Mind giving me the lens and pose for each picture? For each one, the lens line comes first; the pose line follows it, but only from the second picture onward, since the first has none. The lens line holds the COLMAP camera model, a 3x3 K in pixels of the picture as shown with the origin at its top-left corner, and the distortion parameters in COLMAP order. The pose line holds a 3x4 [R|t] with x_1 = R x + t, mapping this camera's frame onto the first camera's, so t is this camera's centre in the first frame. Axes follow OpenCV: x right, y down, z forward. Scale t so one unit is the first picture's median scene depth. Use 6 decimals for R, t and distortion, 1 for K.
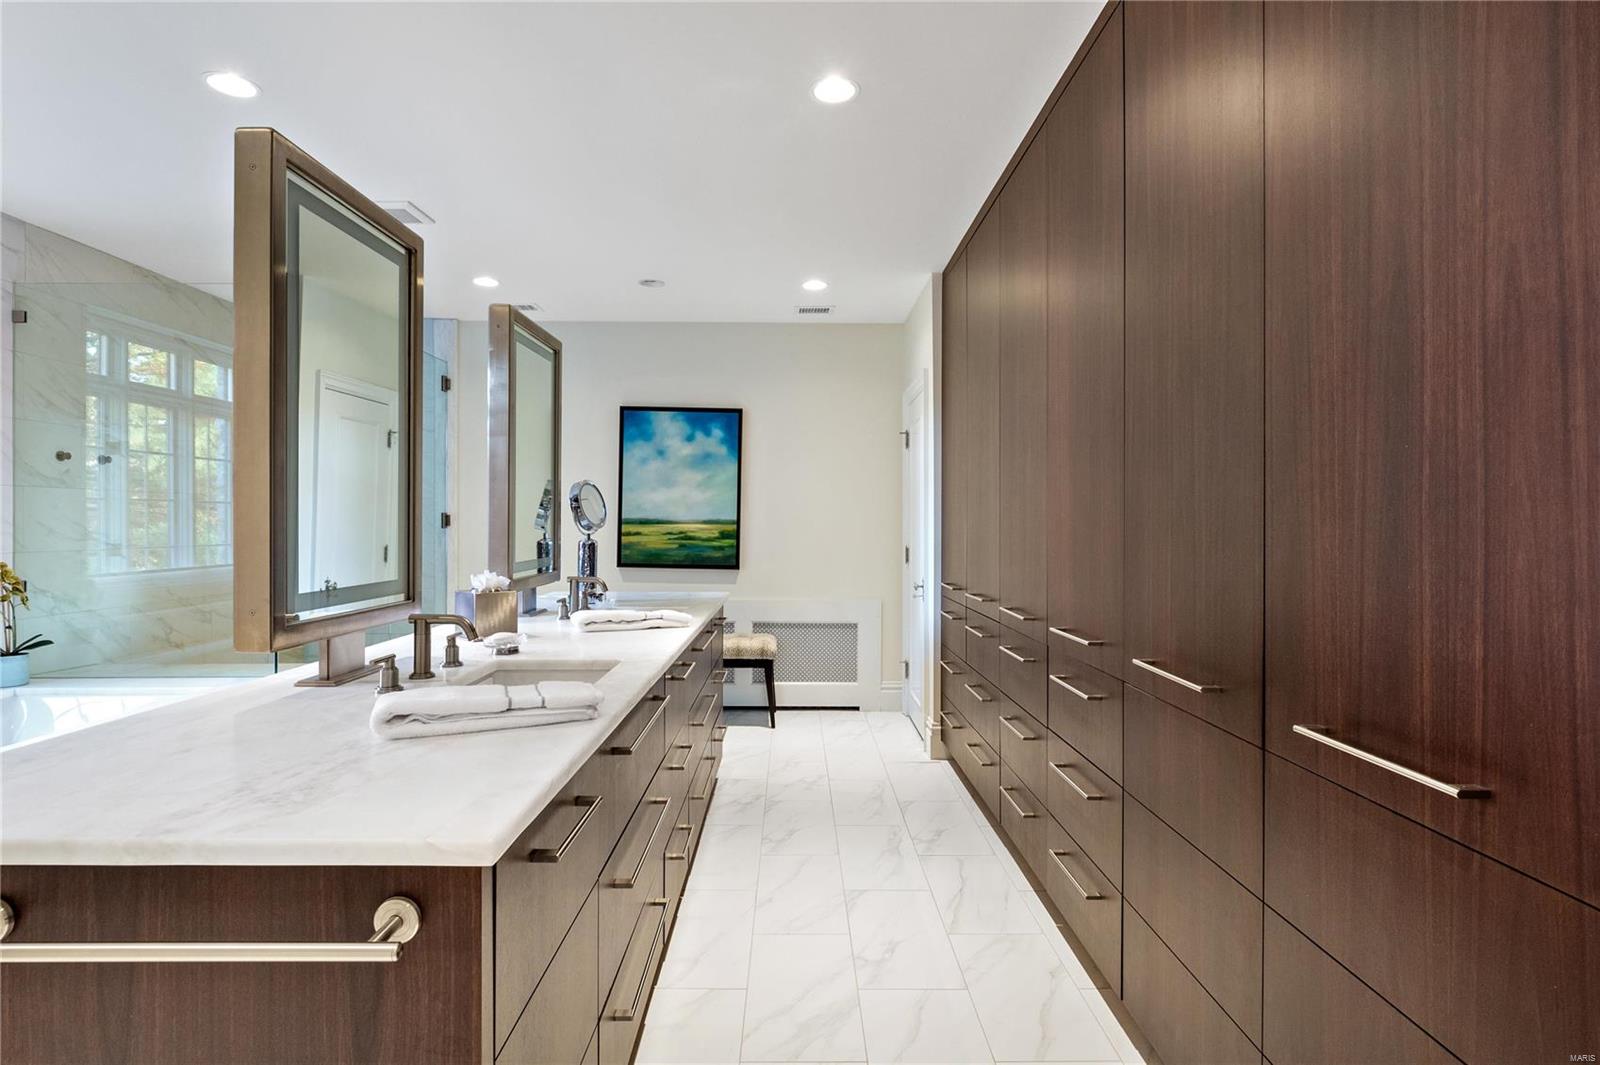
lens RADIAL K [[832.9, 0, 801.1], [0, 832.9, 526.6], [0, 0, 1]] dist [-0.004071, -0.000716]
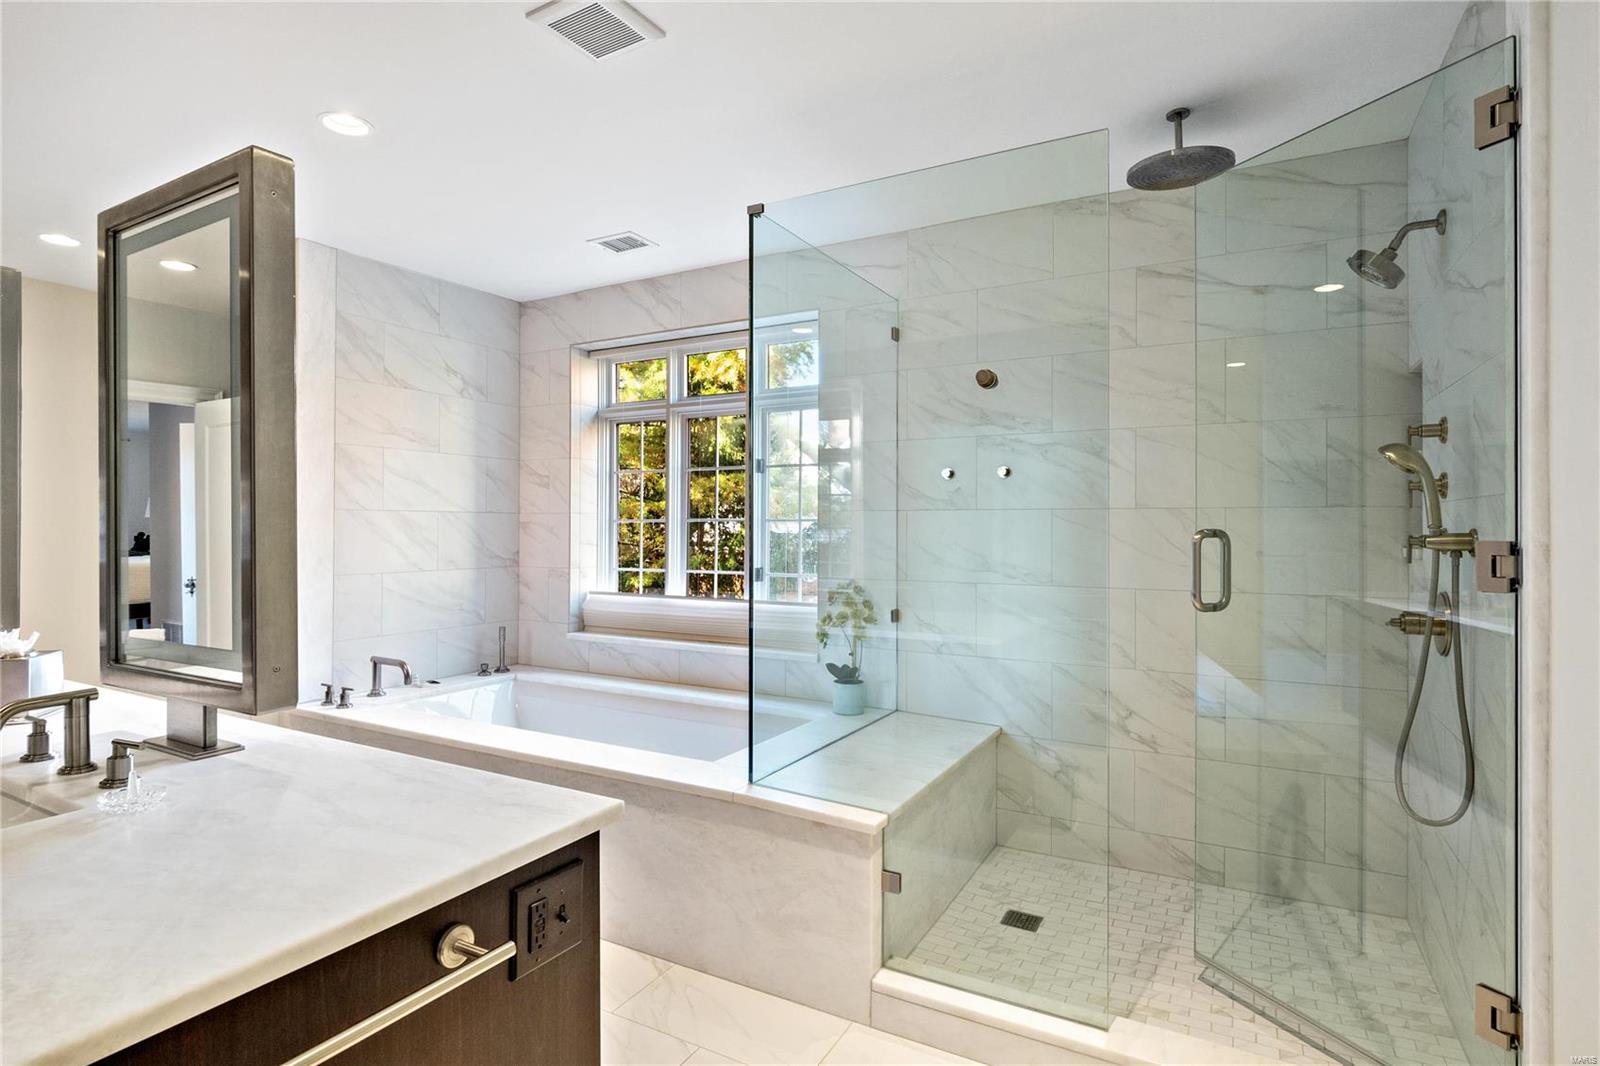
lens RADIAL K [[832.9, 0, 795.4], [0, 832.9, 532.2], [0, 0, 1]] dist [-0.004071, -0.000716]
pose [[-0.498511, -0.000973, -0.866883, -0.052100], [-0.008596, 0.999956, 0.003820, -0.026687], [0.866841, 0.009356, -0.498497, 1.357520]]
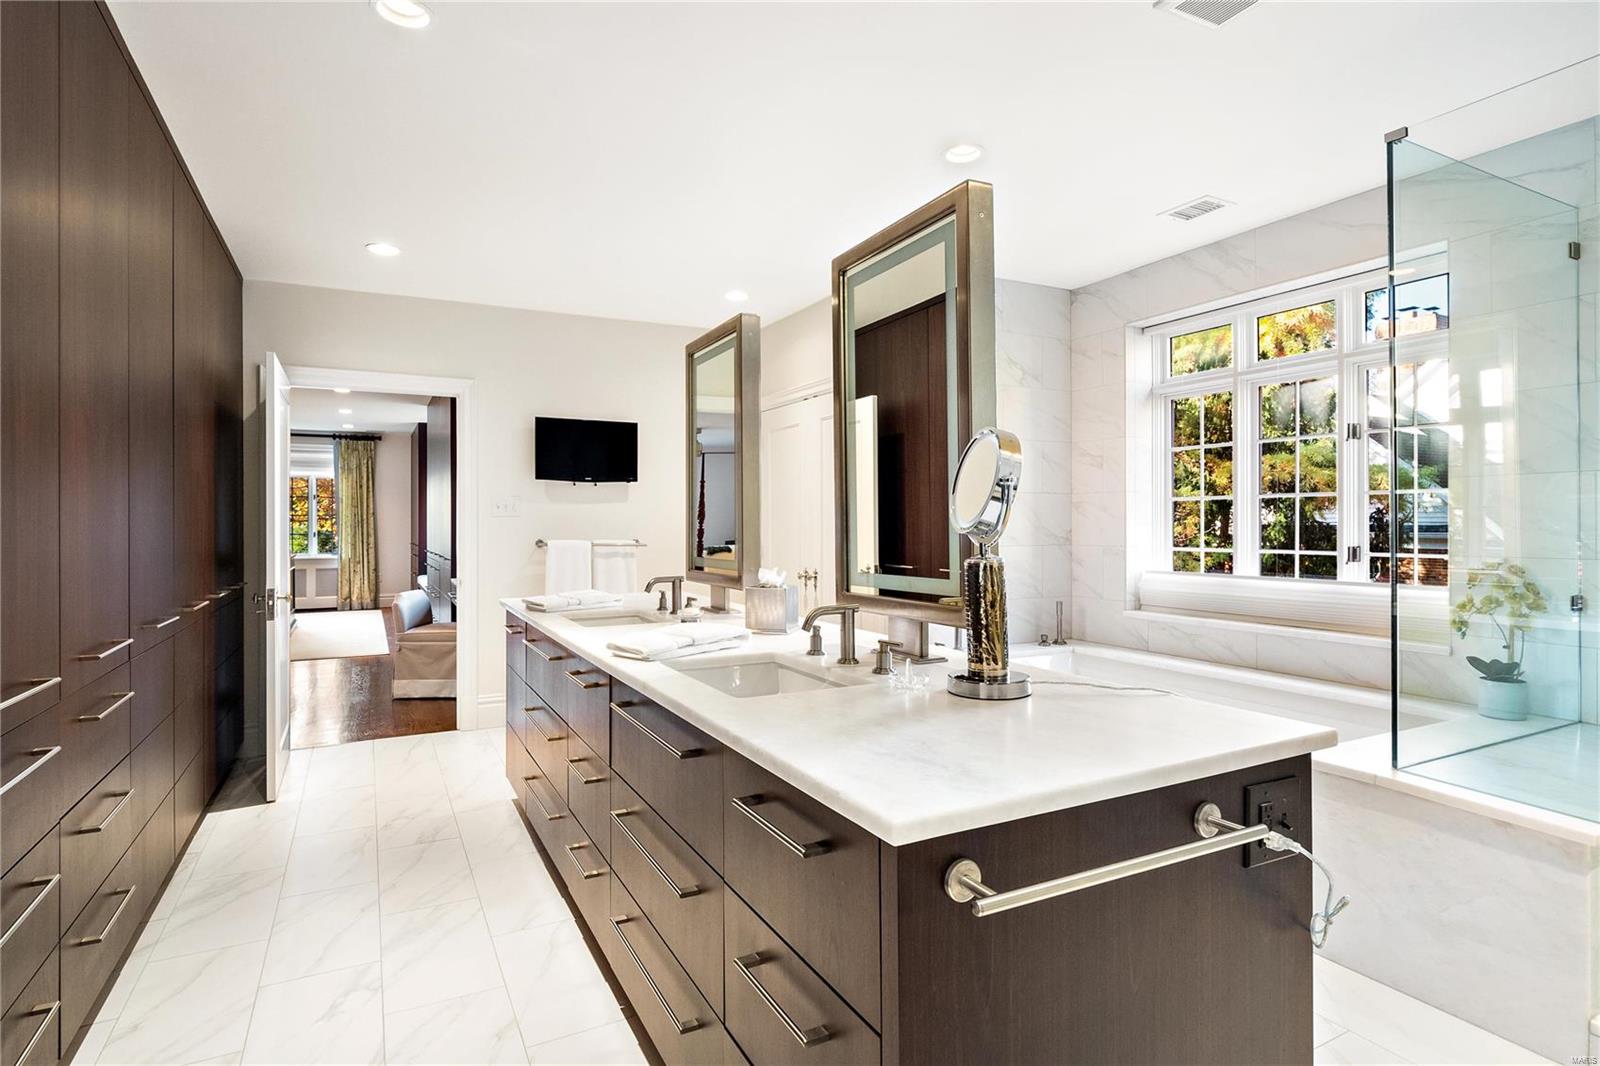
lens RADIAL K [[832.9, 0, 798.0], [0, 832.9, 525.8], [0, 0, 1]] dist [-0.004071, -0.000716]
pose [[-0.893956, 0.003160, -0.448144, 0.040338], [-0.000602, 0.999966, 0.008253, -0.005139], [0.448155, 0.007648, -0.893923, 1.340421]]
